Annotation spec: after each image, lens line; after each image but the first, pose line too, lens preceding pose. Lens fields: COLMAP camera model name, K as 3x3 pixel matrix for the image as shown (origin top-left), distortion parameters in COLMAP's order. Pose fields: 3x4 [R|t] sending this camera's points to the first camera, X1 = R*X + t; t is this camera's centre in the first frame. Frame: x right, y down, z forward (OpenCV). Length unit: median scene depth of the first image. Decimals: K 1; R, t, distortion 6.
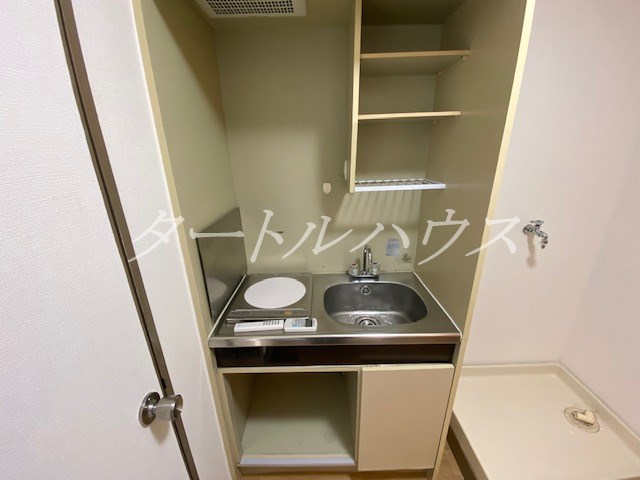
lens RADIAL K [[259.6, 0, 320.2], [0, 259.6, 244.6], [0, 0, 1]] dist [0.026671, -0.022902]
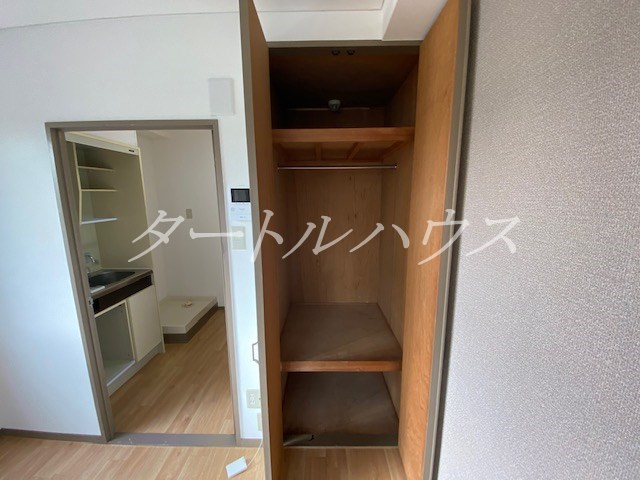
lens RADIAL K [[259.6, 0, 320.2], [0, 259.6, 244.6], [0, 0, 1]] dist [0.026671, -0.022902]
pose [[0.021516, -0.168366, 0.985490, -1.851893], [0.349124, 0.924929, 0.150397, 0.282039], [-0.936829, 0.340822, 0.078682, -0.822292]]
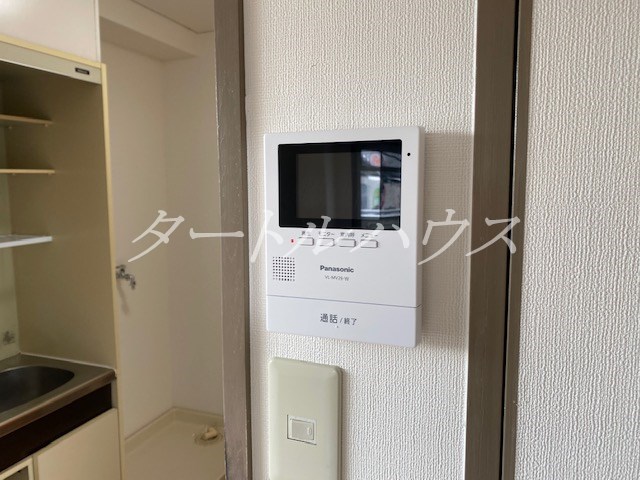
lens RADIAL K [[489.2, 0, 320.0], [0, 489.2, 240.0], [0, 0, 1]] dist [-0.002557, -0.002576]
pose [[0.351477, -0.086984, 0.932147, -0.876258], [0.318482, 0.947399, -0.031681, 0.158964], [-0.880360, 0.308007, 0.360692, -0.534714]]
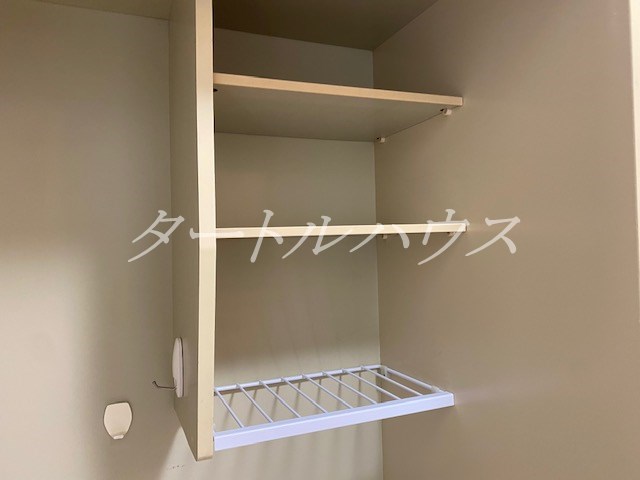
lens RADIAL K [[489.2, 0, 320.0], [0, 489.2, 240.0], [0, 0, 1]] dist [-0.002557, -0.002576]
pose [[0.914992, -0.008878, 0.403374, 0.013707], [0.158543, 0.927251, -0.339220, -0.219944], [-0.371018, 0.374336, 0.849835, 0.376433]]
